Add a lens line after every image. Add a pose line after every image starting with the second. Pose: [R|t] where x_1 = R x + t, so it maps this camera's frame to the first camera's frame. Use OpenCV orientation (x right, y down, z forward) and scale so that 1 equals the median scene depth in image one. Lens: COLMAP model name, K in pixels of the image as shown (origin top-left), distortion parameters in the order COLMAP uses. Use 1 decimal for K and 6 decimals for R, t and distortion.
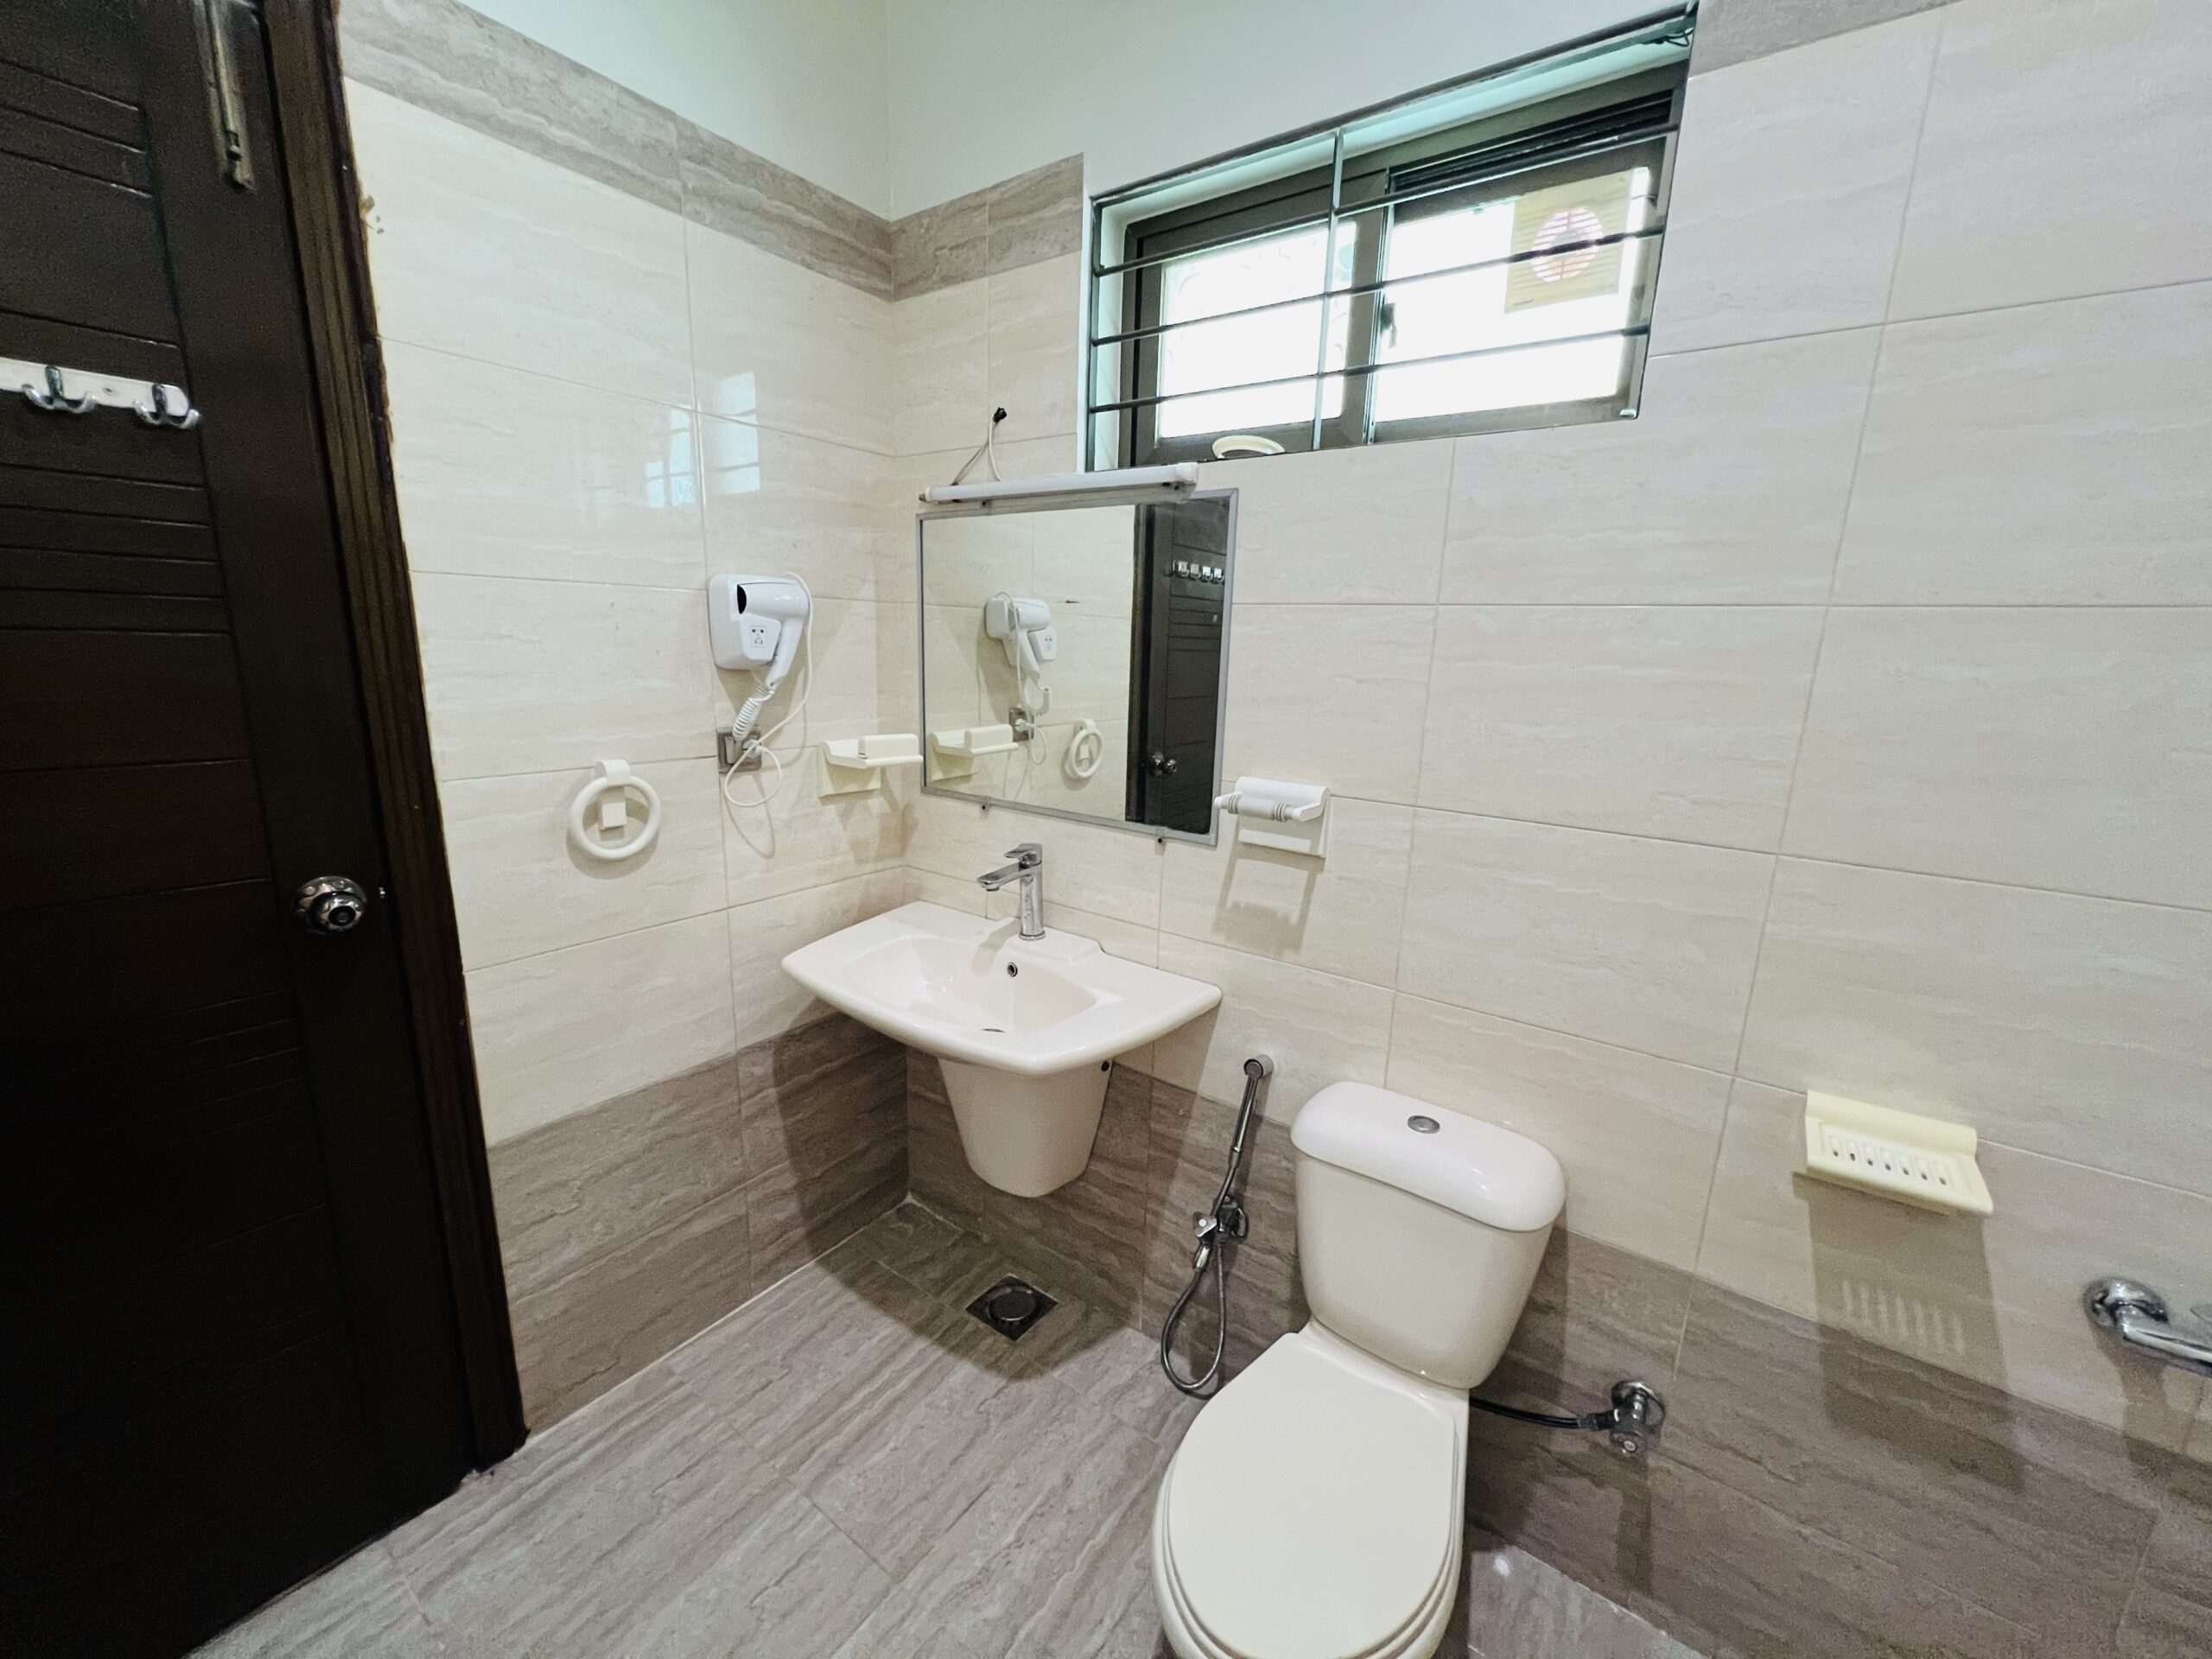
lens RADIAL K [[889.5, 0, 1110.5], [0, 889.5, 840.4], [0, 0, 1]] dist [0.000204, -0.001108]
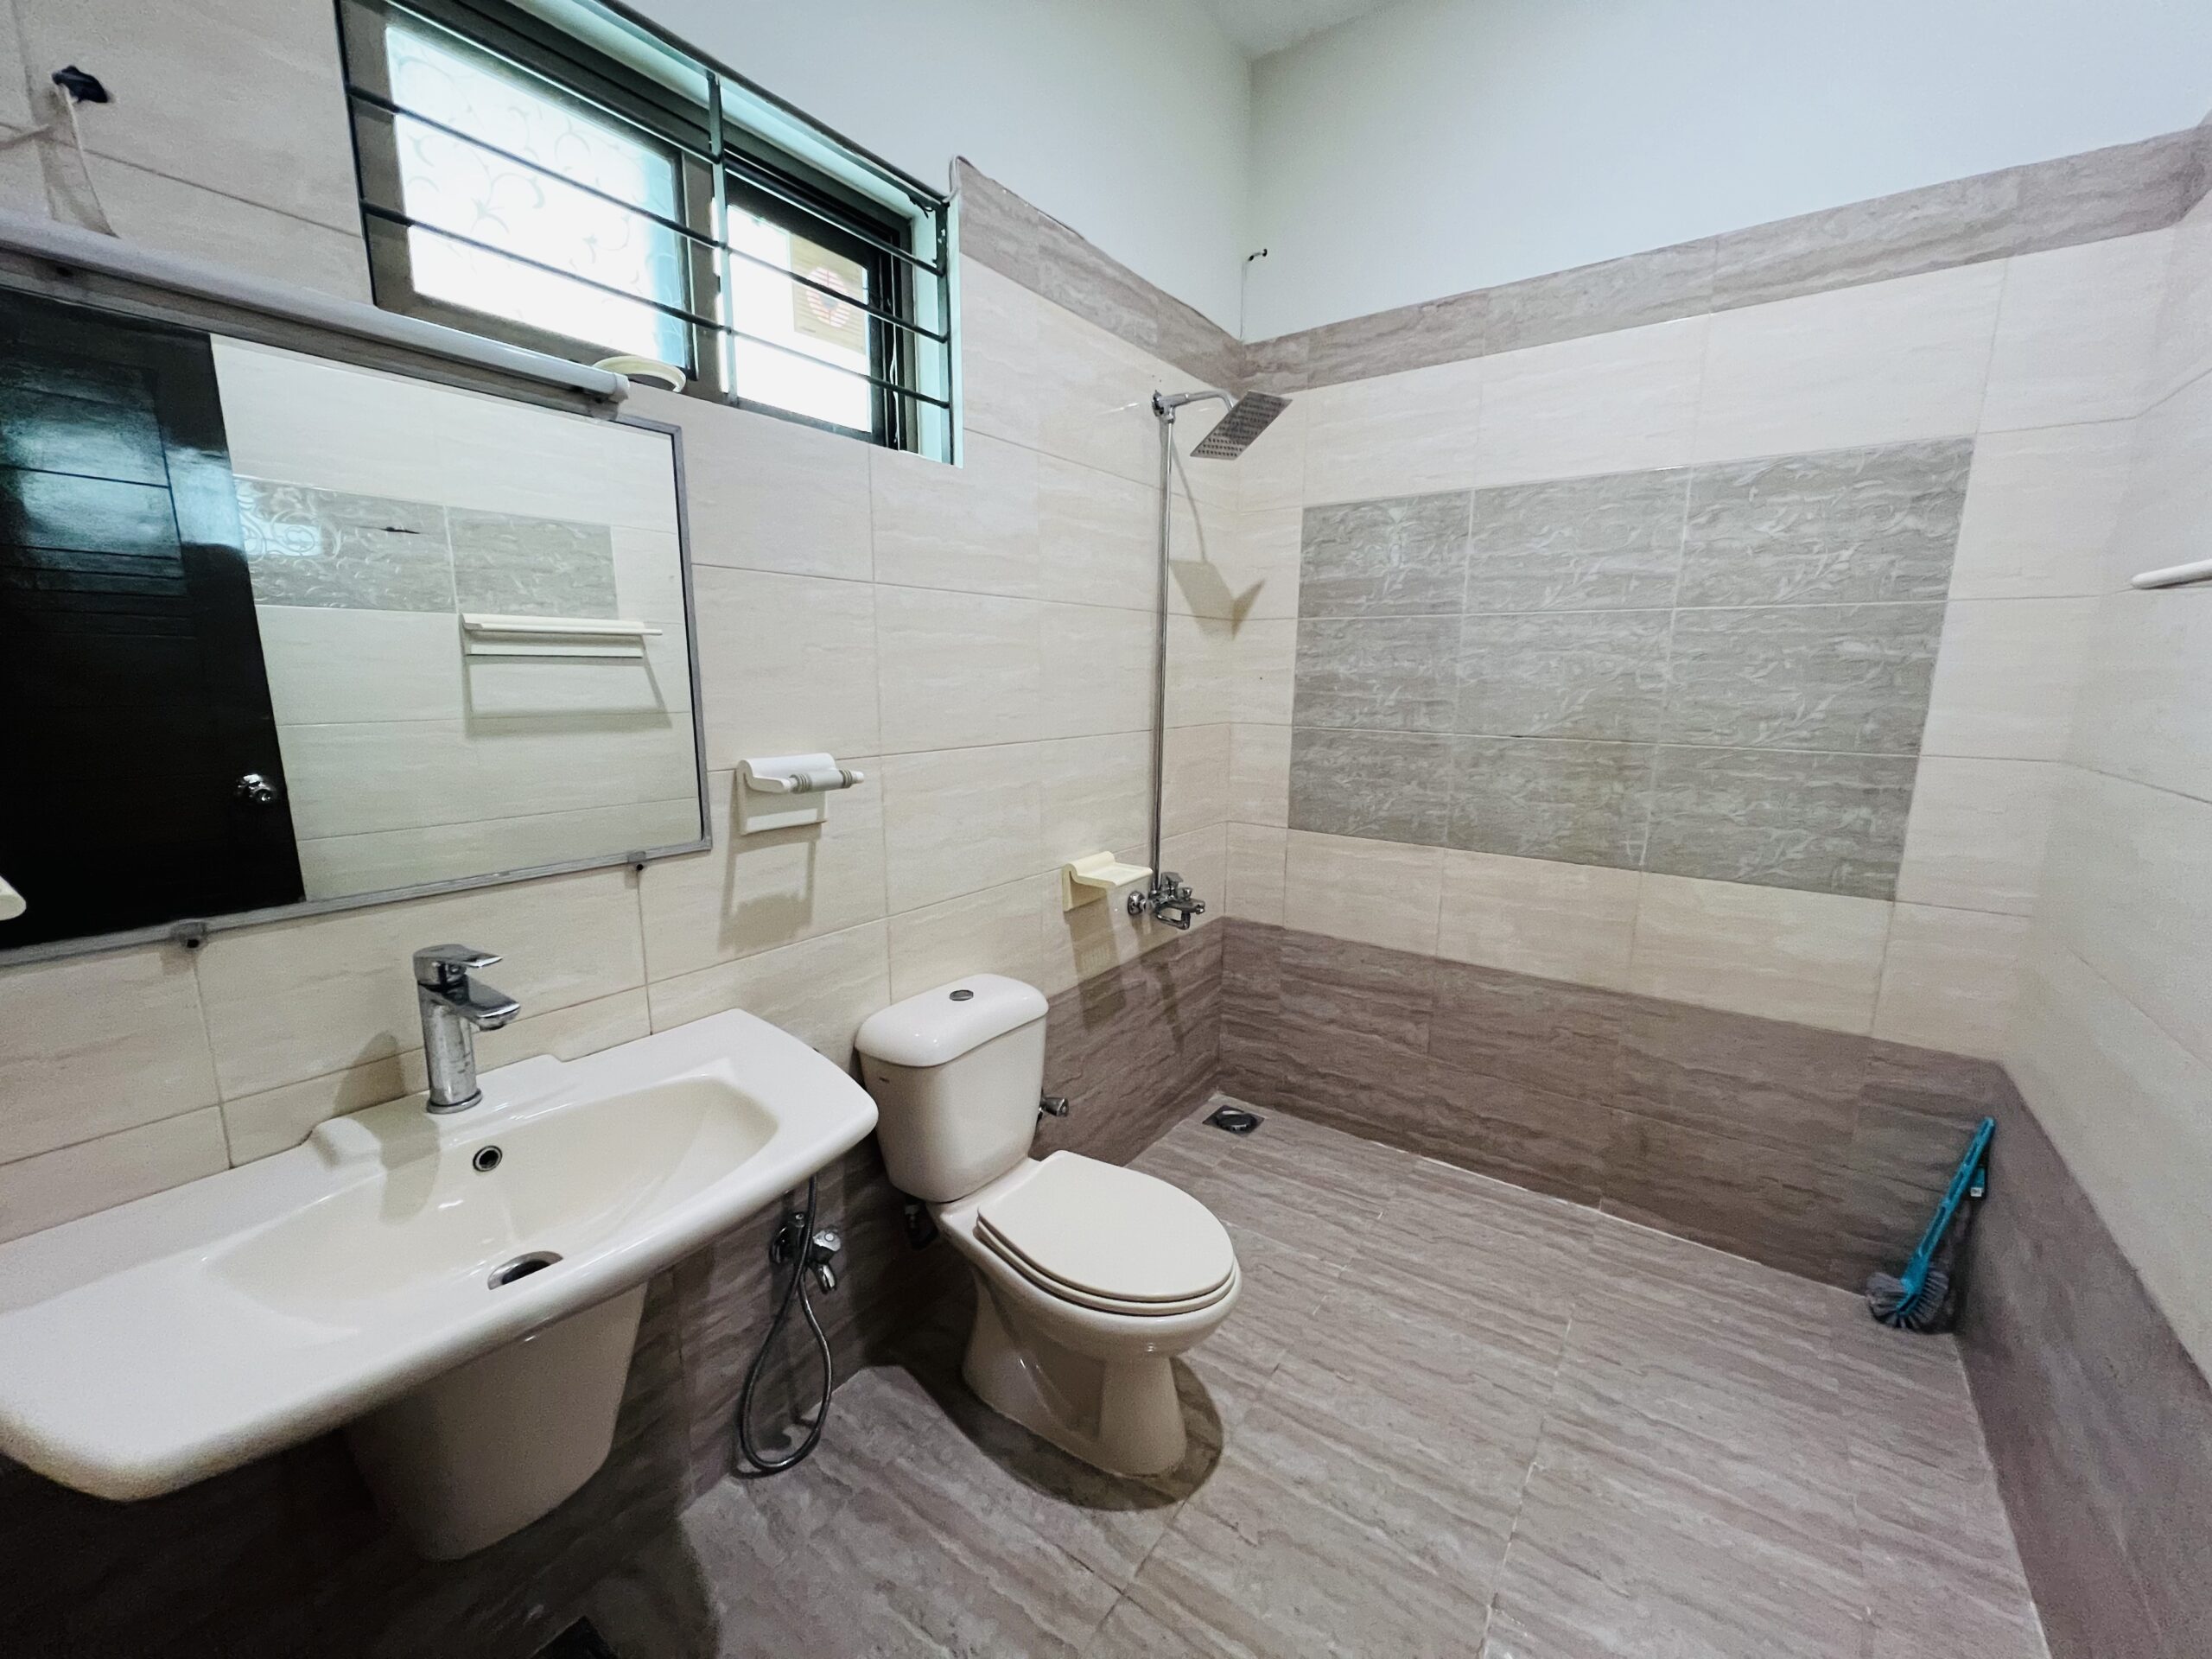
lens RADIAL K [[889.5, 0, 1111.9], [0, 889.5, 827.8], [0, 0, 1]] dist [0.000204, -0.001108]
pose [[-0.021470, -0.211322, 0.977181, -0.798918], [0.200832, 0.956571, 0.211278, -0.128893], [-0.979390, 0.200786, 0.021903, 0.671832]]
